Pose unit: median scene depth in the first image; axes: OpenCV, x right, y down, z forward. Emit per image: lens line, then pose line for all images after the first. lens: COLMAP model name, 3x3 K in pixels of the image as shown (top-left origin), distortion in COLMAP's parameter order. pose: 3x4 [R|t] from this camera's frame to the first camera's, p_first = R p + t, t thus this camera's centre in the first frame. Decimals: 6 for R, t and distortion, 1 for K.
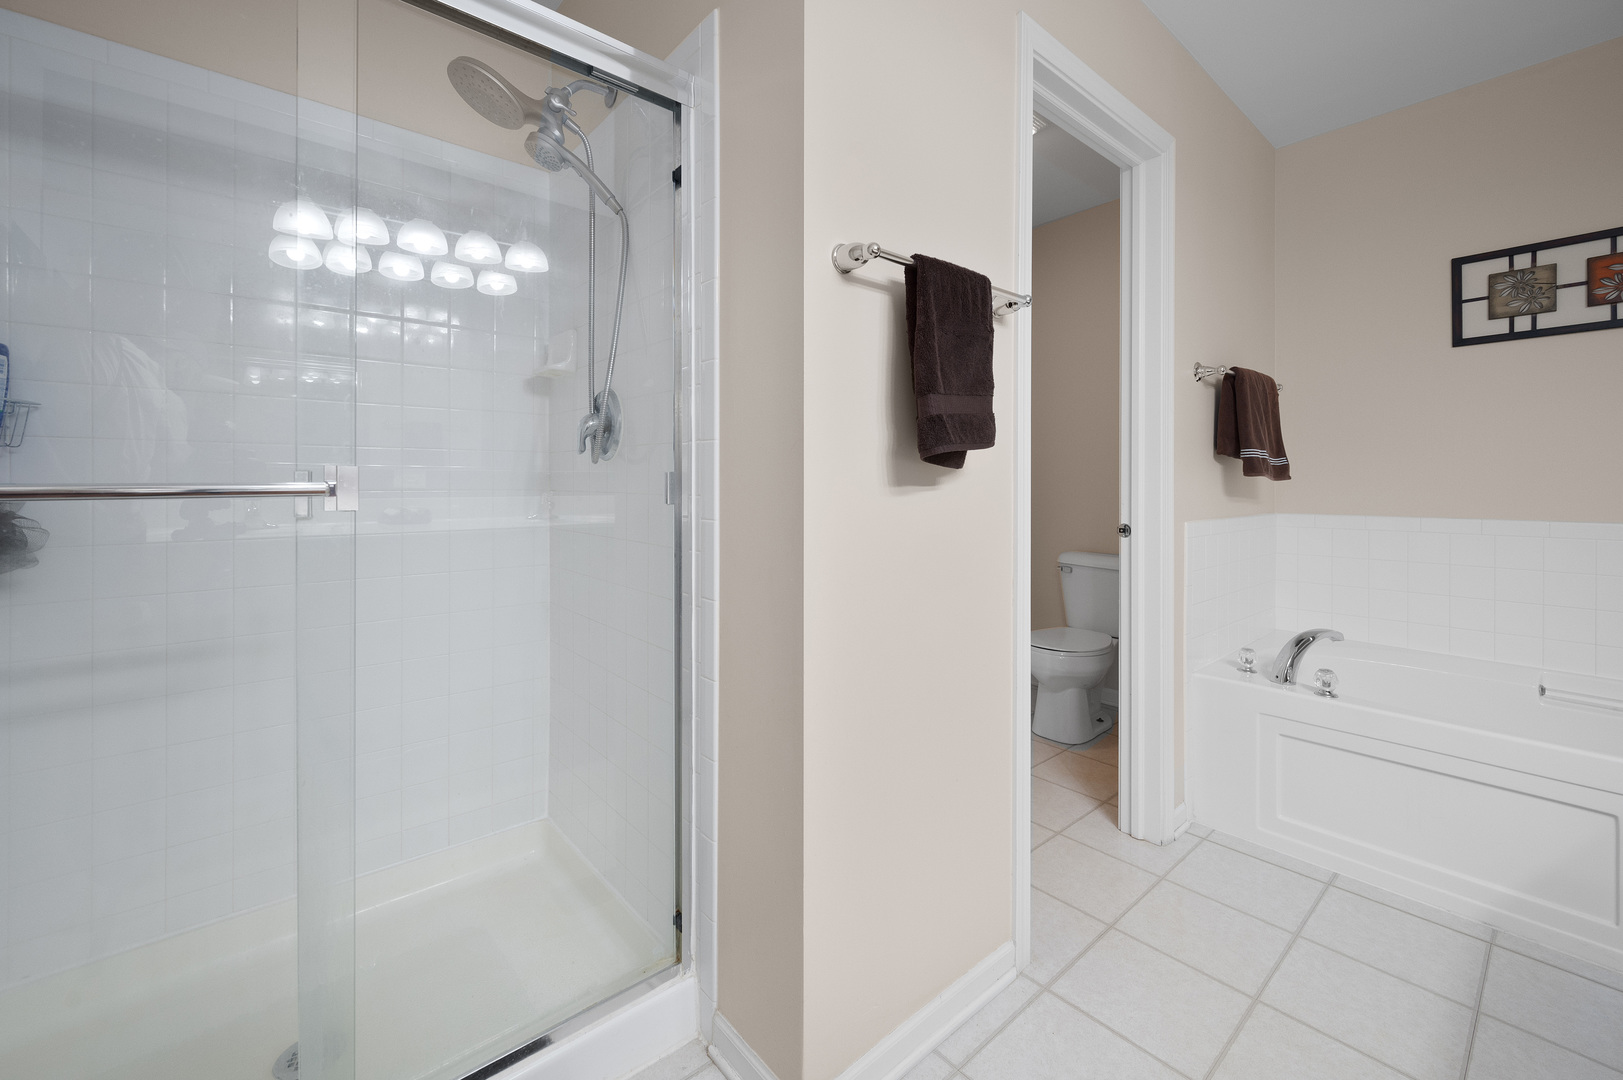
lens RADIAL K [[652.8, 0, 776.5], [0, 652.8, 484.3], [0, 0, 1]] dist [-0.000816, -0.000401]
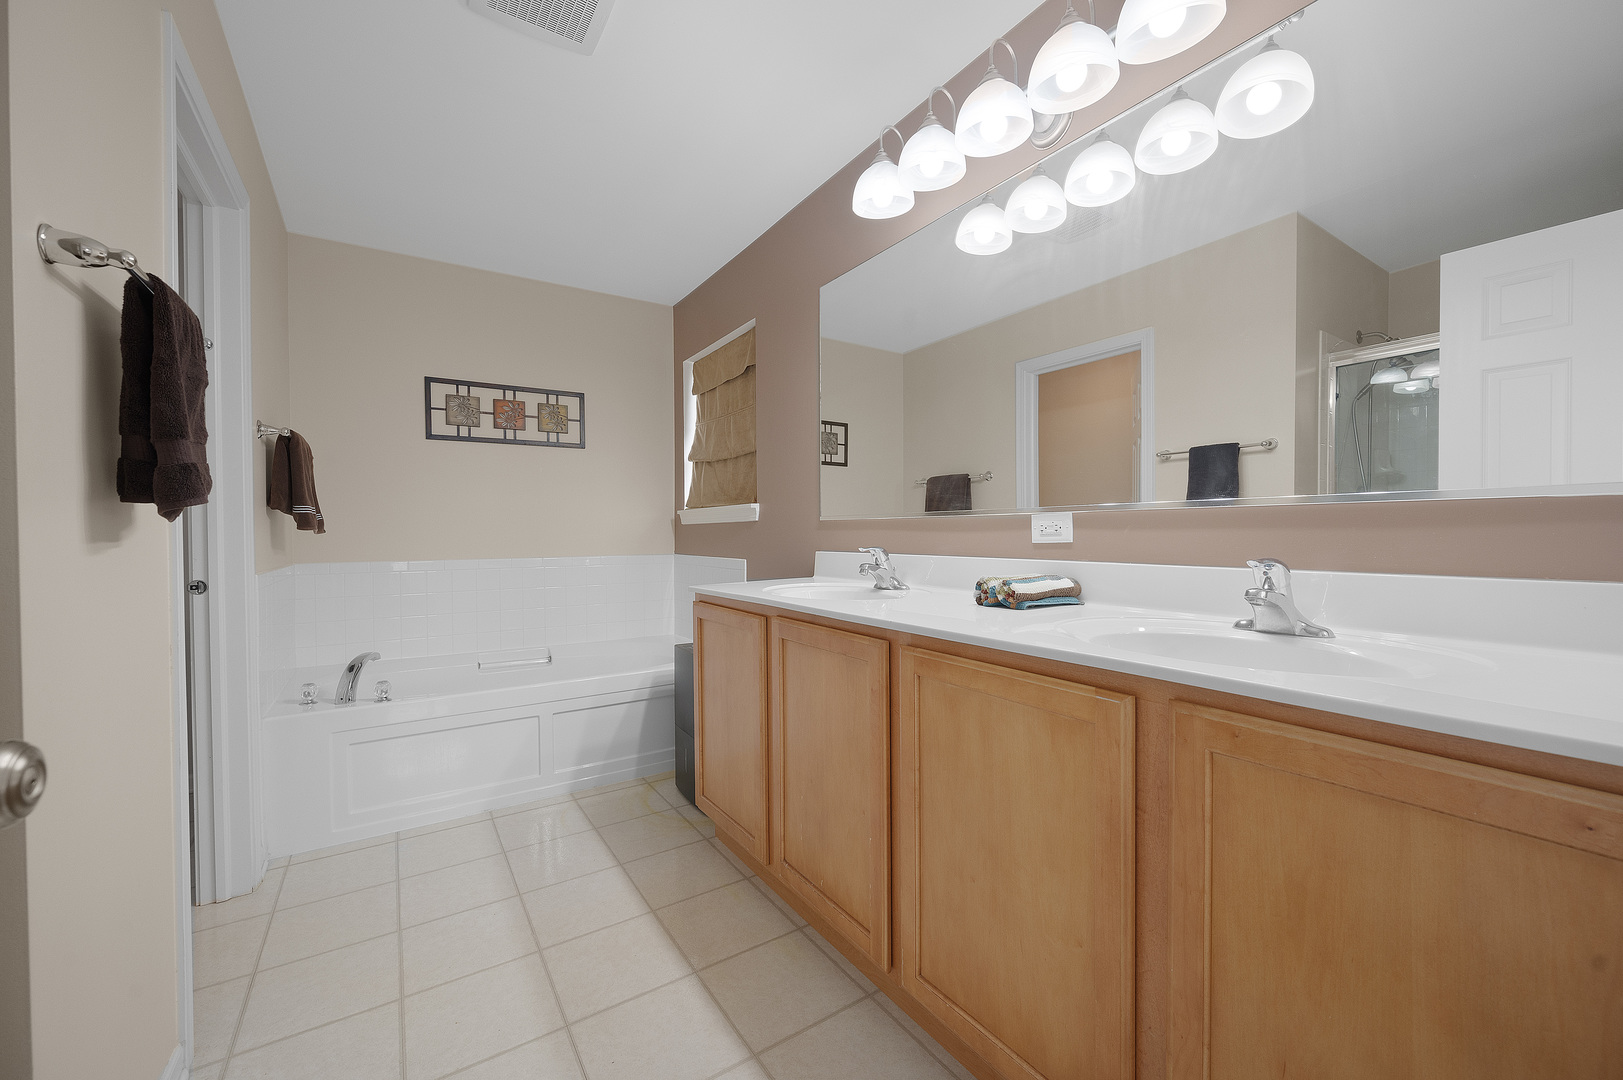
lens RADIAL K [[652.8, 0, 801.5], [0, 652.8, 540.3], [0, 0, 1]] dist [-0.000816, -0.000401]
pose [[0.123622, -0.012714, 0.992248, -0.293257], [0.007429, 0.999902, 0.011887, -0.001830], [-0.992302, 0.005902, 0.123704, 0.019846]]
